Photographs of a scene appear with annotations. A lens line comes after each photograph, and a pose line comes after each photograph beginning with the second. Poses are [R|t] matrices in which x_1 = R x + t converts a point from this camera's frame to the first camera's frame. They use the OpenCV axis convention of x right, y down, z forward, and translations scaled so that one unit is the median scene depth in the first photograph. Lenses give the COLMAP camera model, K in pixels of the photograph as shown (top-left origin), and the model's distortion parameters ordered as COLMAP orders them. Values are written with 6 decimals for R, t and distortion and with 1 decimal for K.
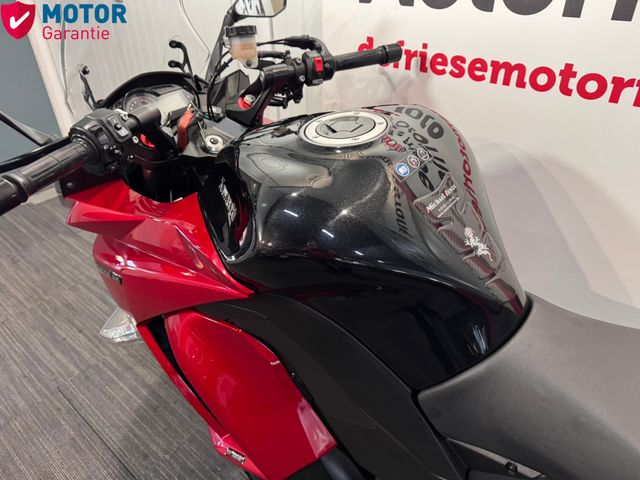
lens RADIAL K [[454.2, 0, 320.0], [0, 454.2, 230.7], [0, 0, 1]] dist [0.019825, -0.035474]
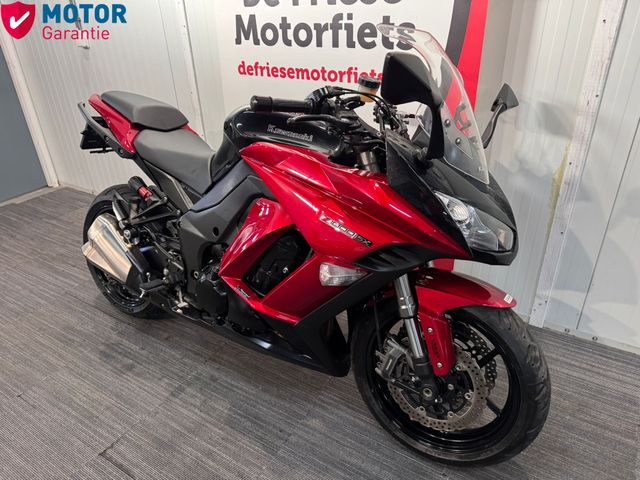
lens RADIAL K [[454.2, 0, 318.3], [0, 454.2, 236.3], [0, 0, 1]] dist [0.019825, -0.035474]
pose [[0.989785, -0.073155, 0.122369, 0.154851], [0.082599, 0.993834, -0.073968, 0.570121], [-0.116203, 0.083320, 0.989725, -1.053231]]
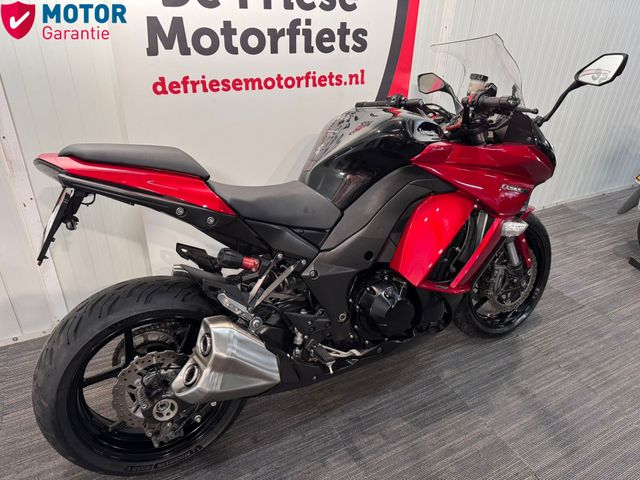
lens RADIAL K [[454.2, 0, 318.7], [0, 454.2, 235.5], [0, 0, 1]] dist [0.019825, -0.035474]
pose [[0.369741, -0.404429, 0.836498, -1.334147], [0.453455, 0.864344, 0.217460, -0.072668], [-0.810969, 0.298910, 0.502973, -0.026868]]
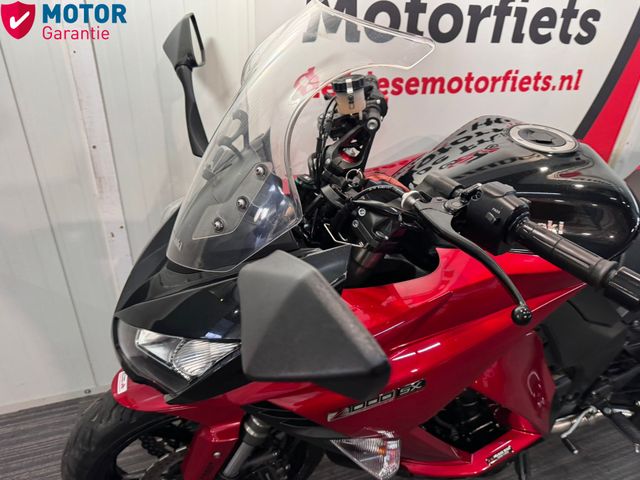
lens RADIAL K [[454.2, 0, 309.8], [0, 454.2, 232.2], [0, 0, 1]] dist [0.019825, -0.035474]
pose [[0.500410, -0.394586, 0.770644, -0.953157], [0.403193, 0.893903, 0.195888, -0.350307], [-0.766176, 0.212694, 0.606413, 0.522298]]
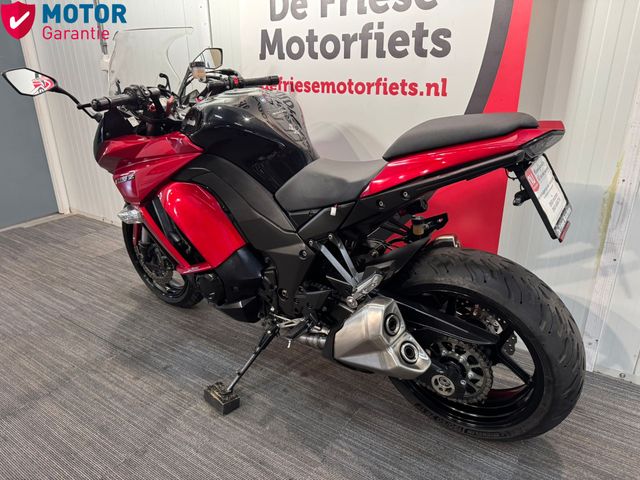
lens RADIAL K [[454.2, 0, 320.5], [0, 454.2, 231.1], [0, 0, 1]] dist [0.019825, -0.035474]
pose [[0.993889, -0.023854, 0.107779, 0.130425], [0.045635, 0.977820, -0.204413, 0.690650], [-0.100512, 0.208083, 0.972933, -0.845684]]
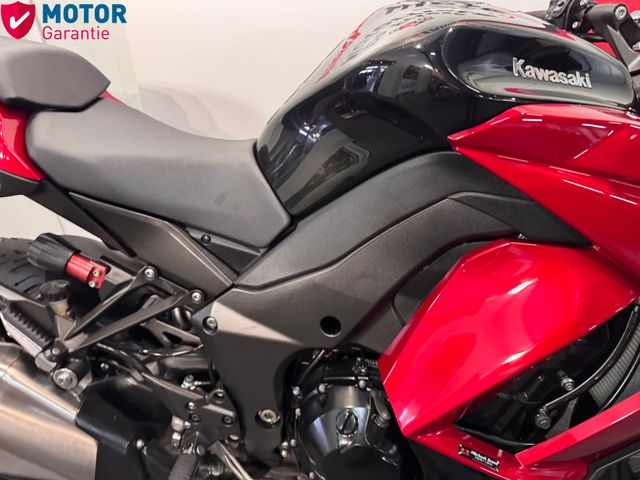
lens RADIAL K [[454.2, 0, 320.4], [0, 454.2, 234.7], [0, 0, 1]] dist [0.019825, -0.035474]
pose [[0.821759, -0.307690, 0.479624, -0.327852], [0.292668, 0.950088, 0.108064, 0.177068], [-0.488935, 0.051569, 0.870794, -0.003215]]
